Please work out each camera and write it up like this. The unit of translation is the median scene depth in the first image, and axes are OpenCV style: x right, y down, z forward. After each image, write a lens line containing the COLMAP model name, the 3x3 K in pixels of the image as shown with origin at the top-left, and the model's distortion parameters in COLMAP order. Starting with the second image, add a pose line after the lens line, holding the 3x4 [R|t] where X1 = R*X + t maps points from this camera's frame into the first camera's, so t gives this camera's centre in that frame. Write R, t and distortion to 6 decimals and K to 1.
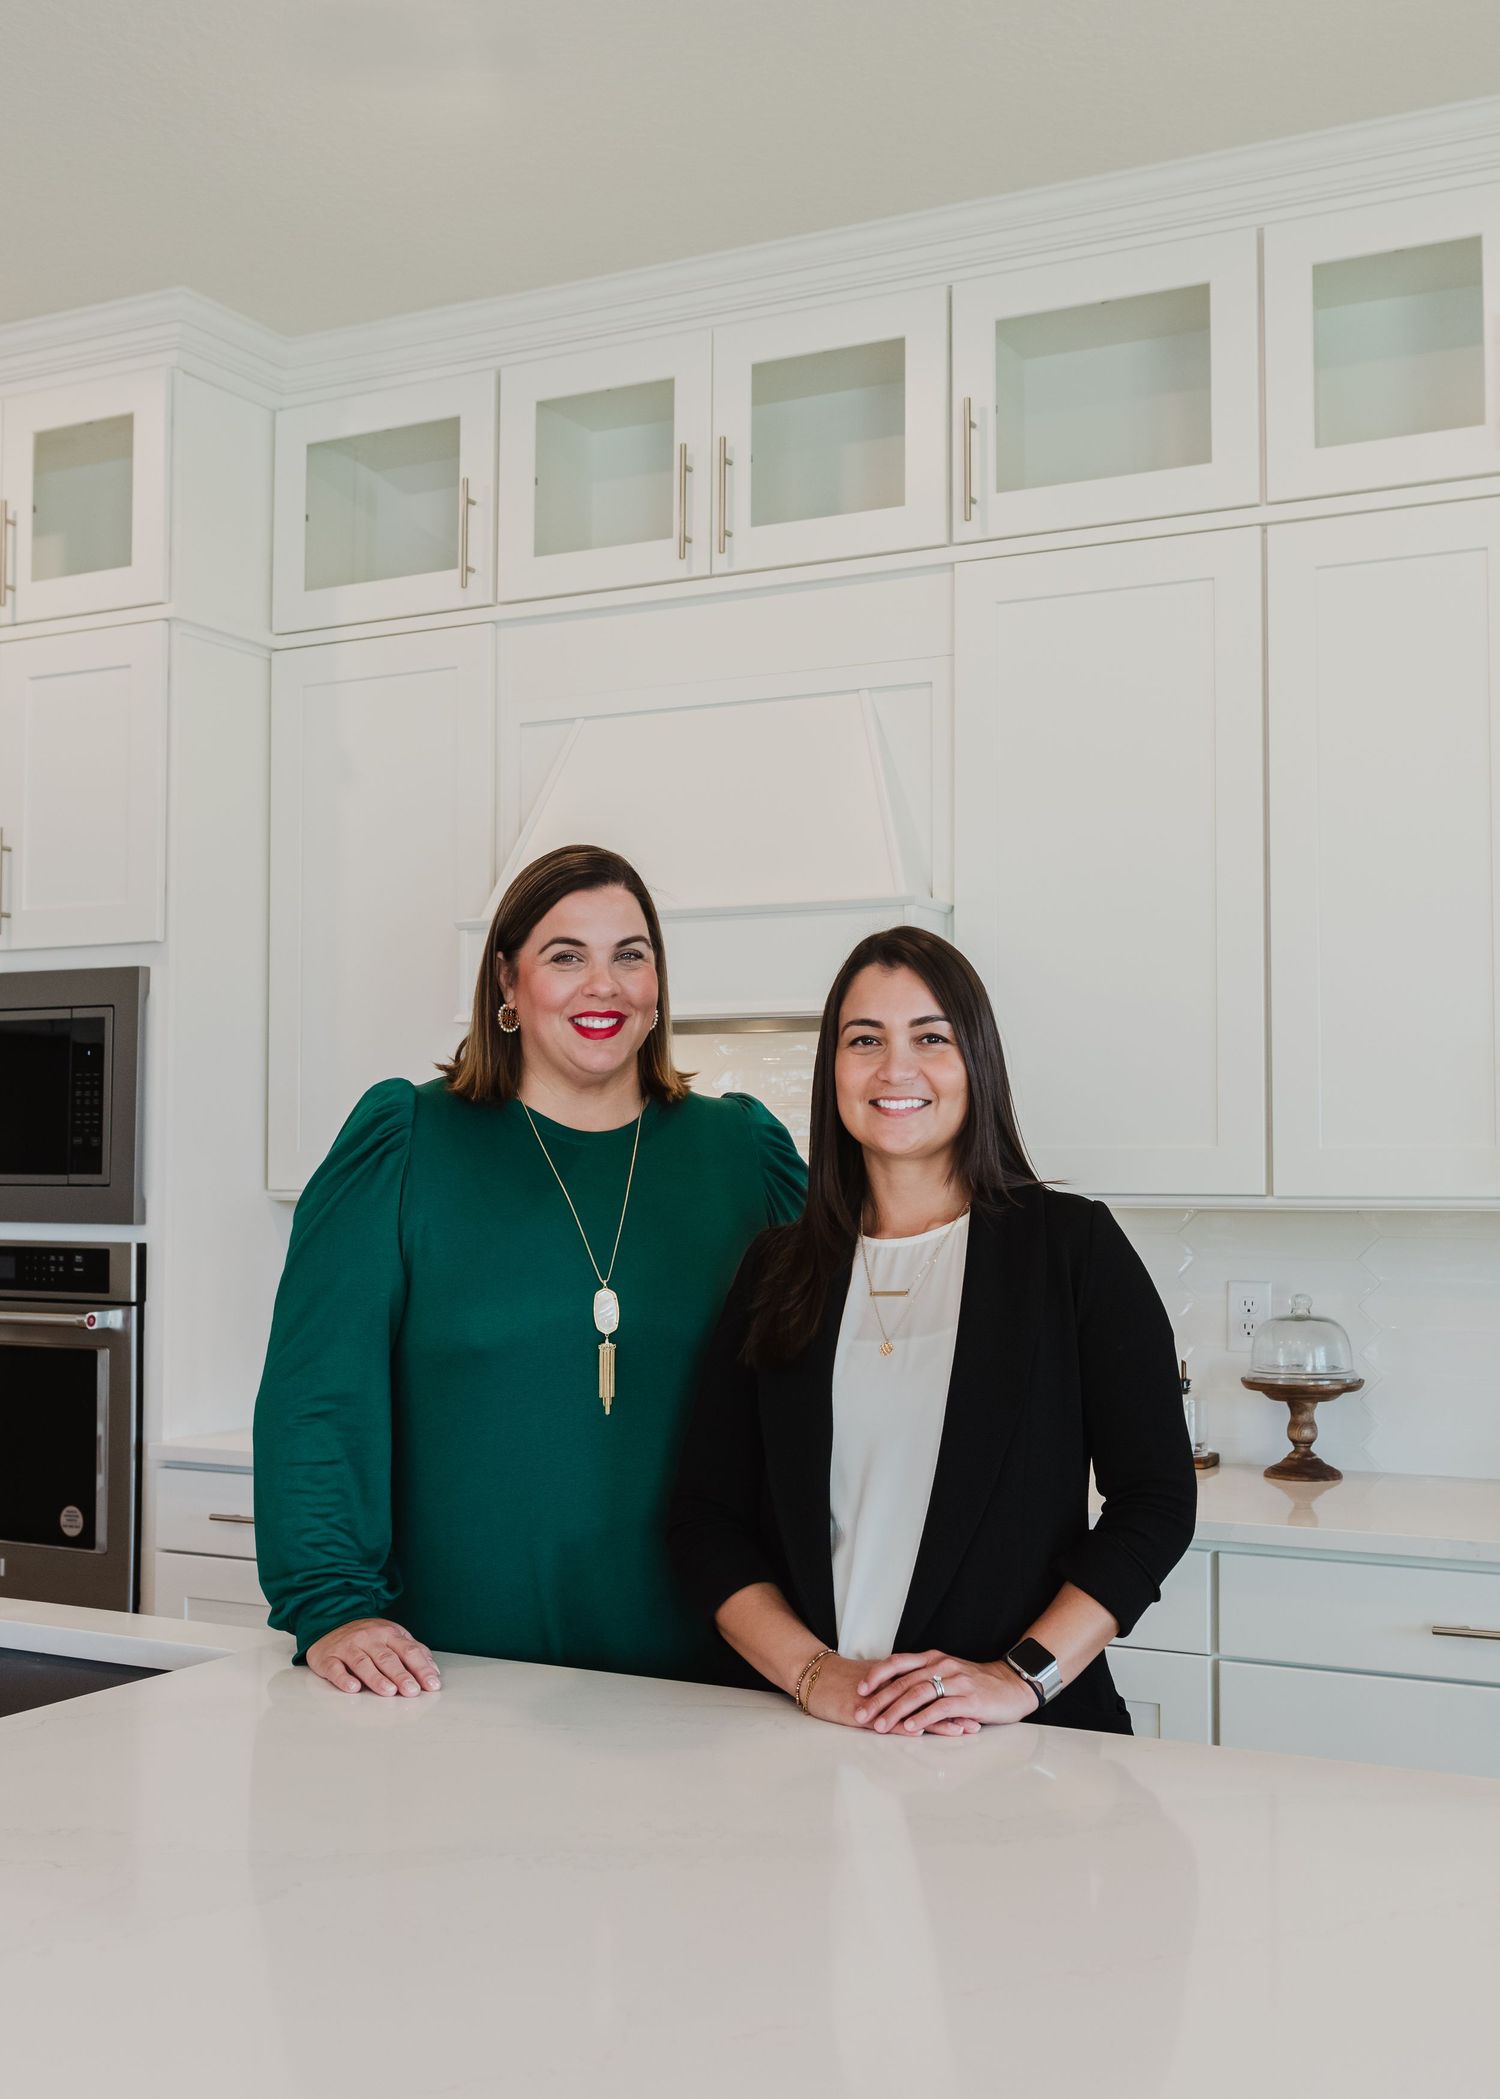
lens RADIAL K [[2330.6, 0, 772.7], [0, 2330.6, 1068.9], [0, 0, 1]] dist [-0.008144, 0.000000]
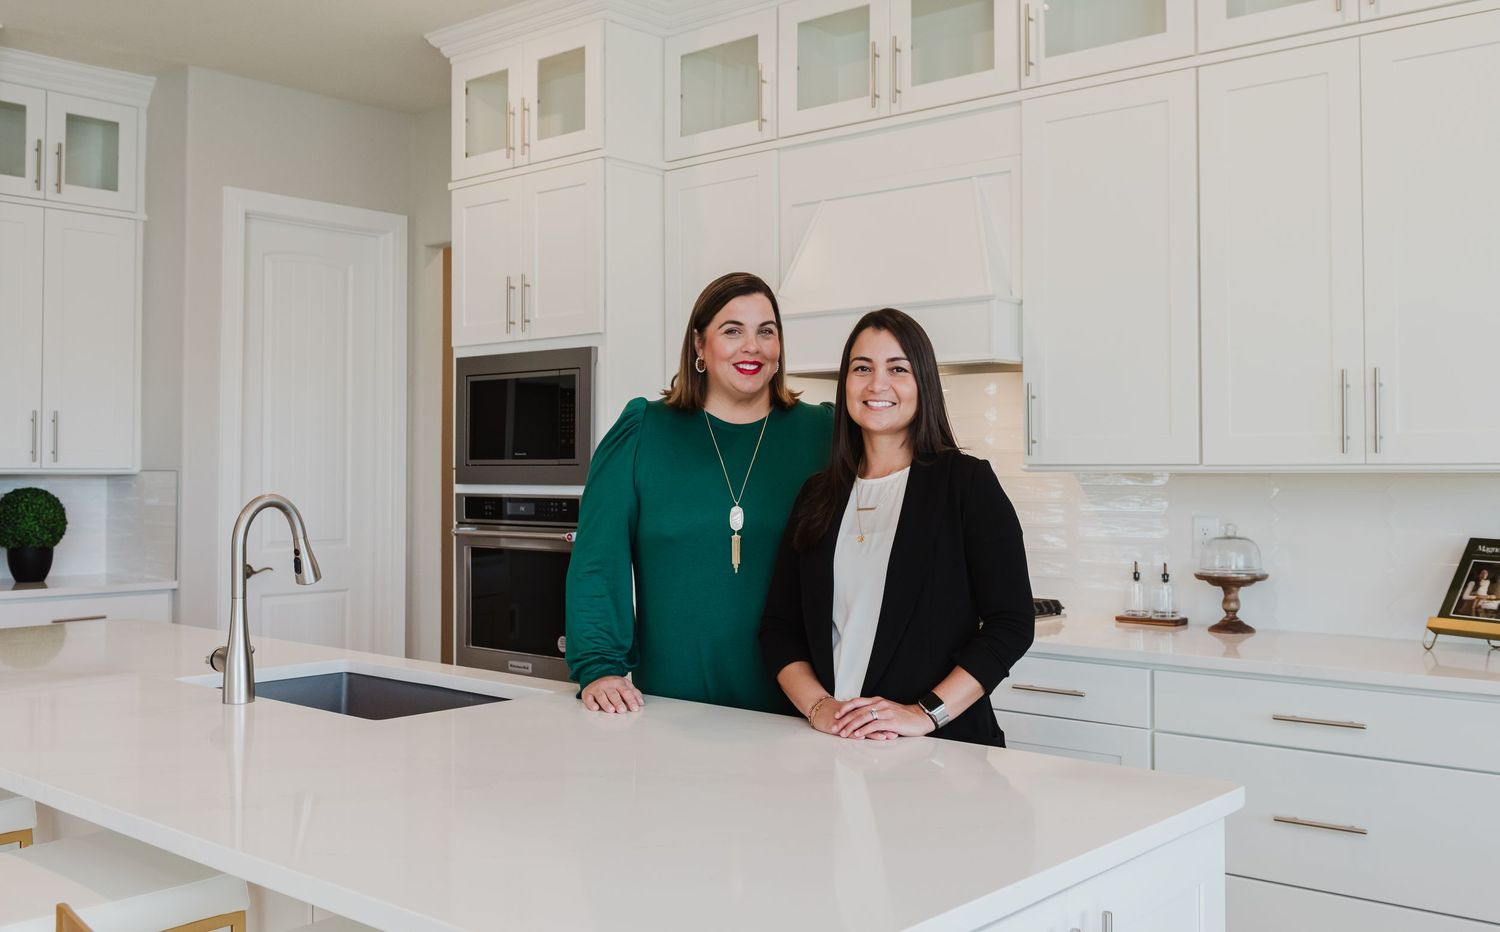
lens RADIAL K [[1402.6, 0, 754.2], [0, 1402.6, 447.4], [0, 0, 1]] dist [-0.015214, 0.000000]
pose [[0.972652, -0.007469, -0.232147, 0.114127], [0.013656, 0.999593, 0.025056, 0.010256], [0.231865, -0.027541, 0.972358, -0.057457]]
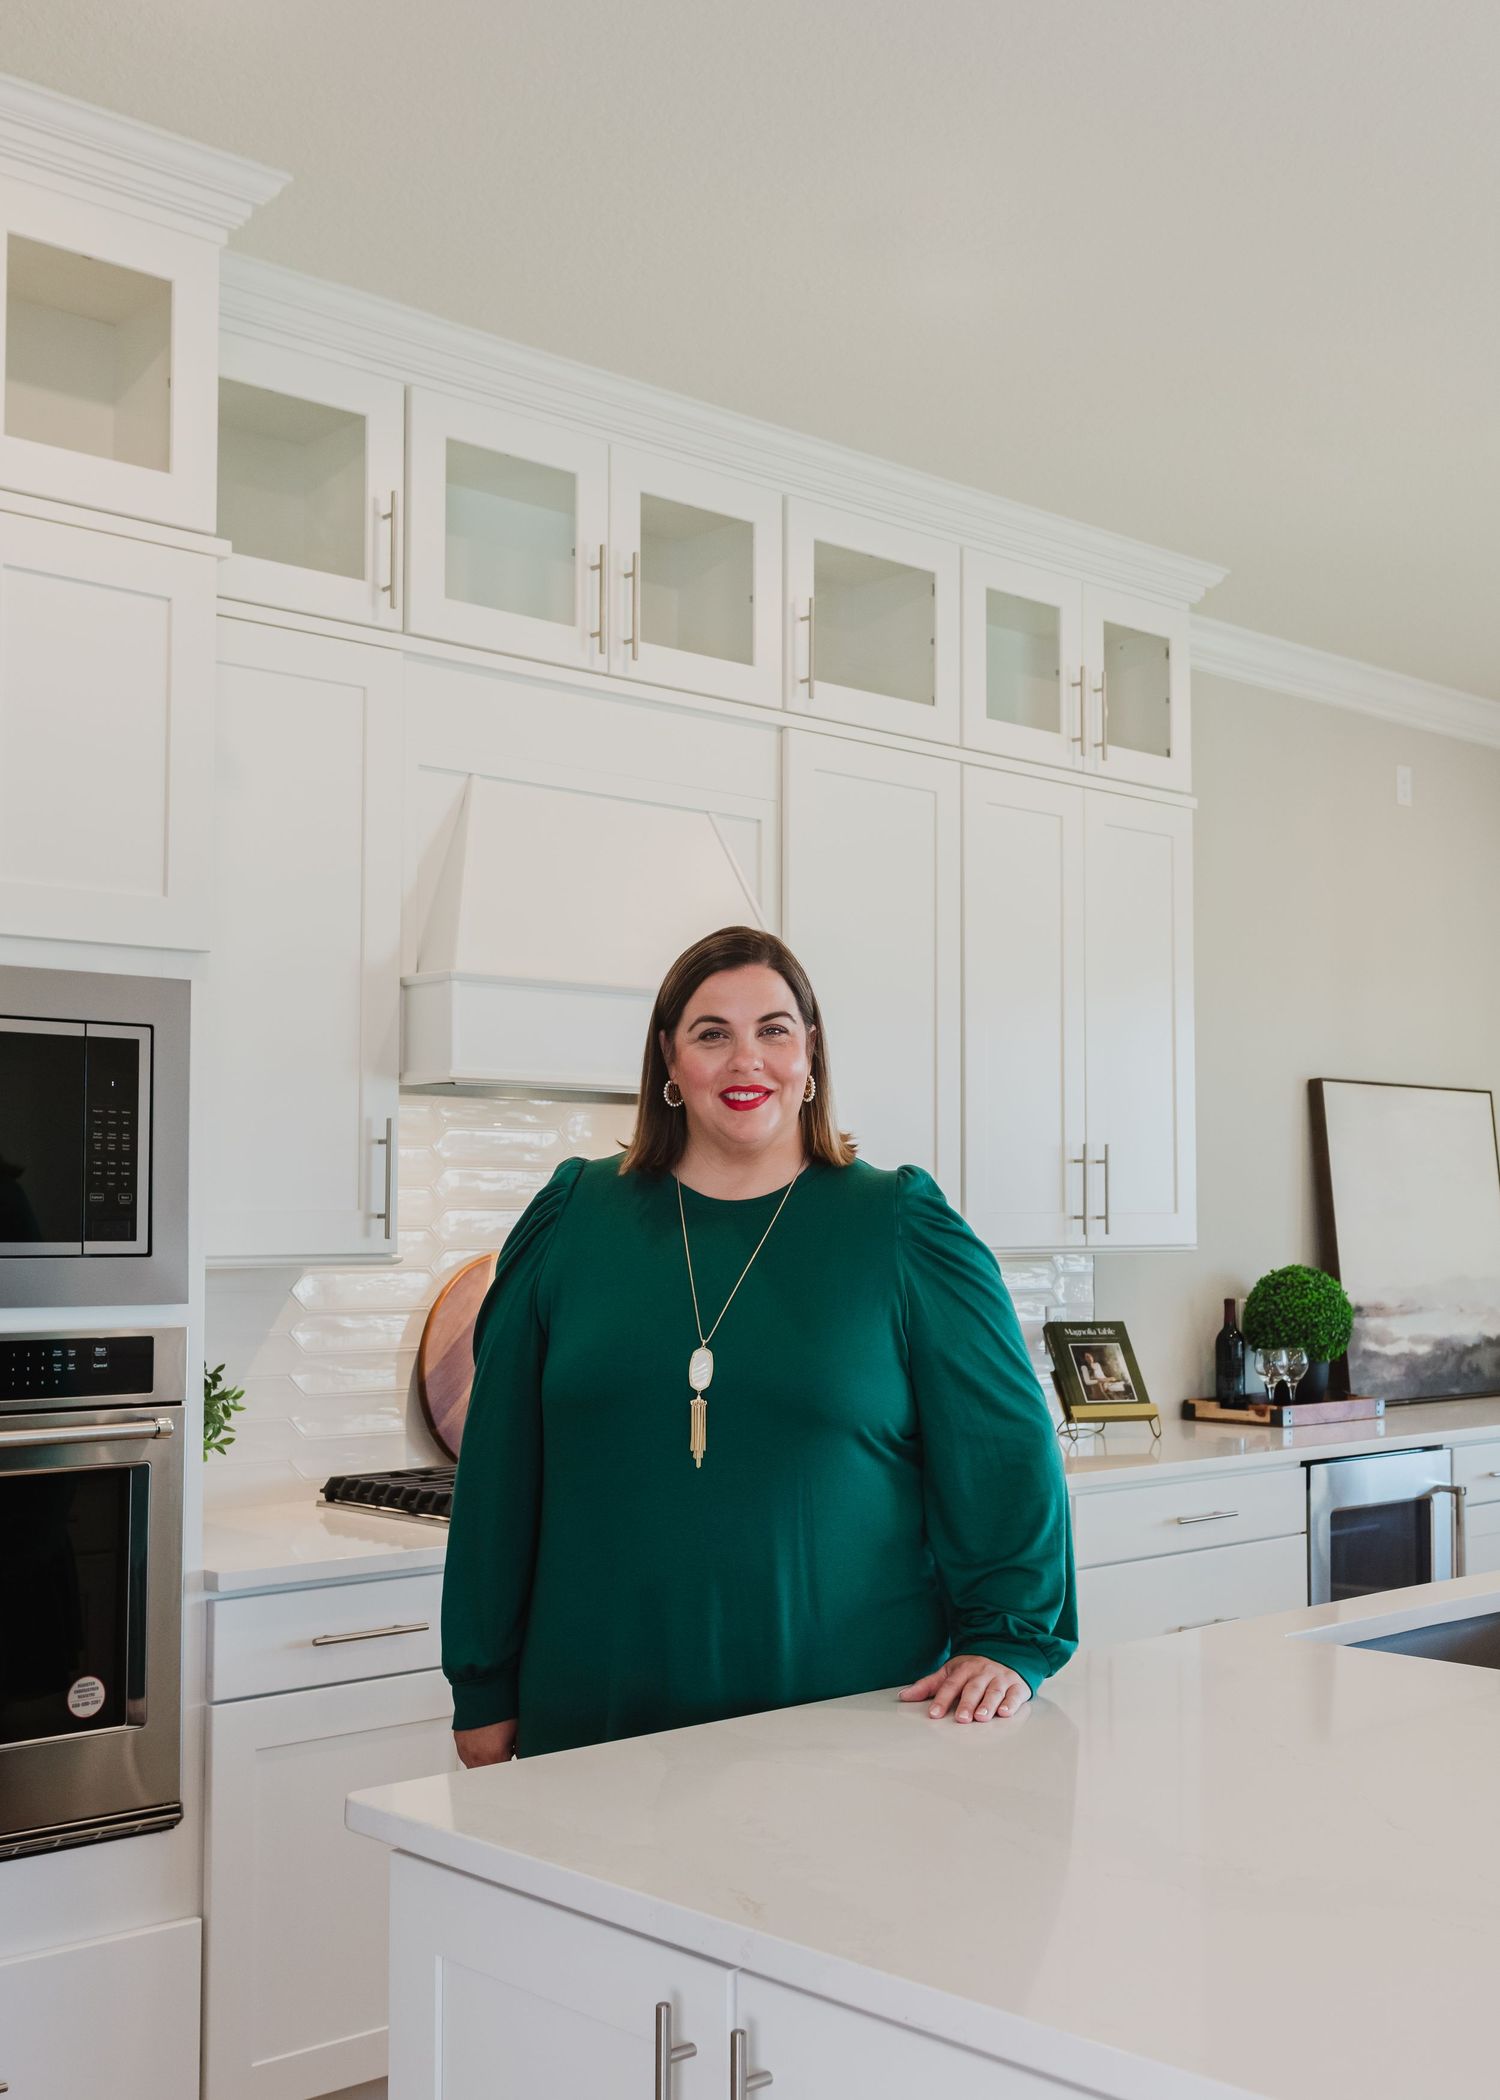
lens RADIAL K [[2331.7, 0, 727.7], [0, 2331.7, 1109.9], [0, 0, 1]] dist [-0.008144, 0.000000]
pose [[0.342248, 0.042037, 0.938669, -0.976760], [-0.041716, 0.998693, -0.029515, 0.016576], [-0.938683, -0.029056, 0.343554, 0.560535]]
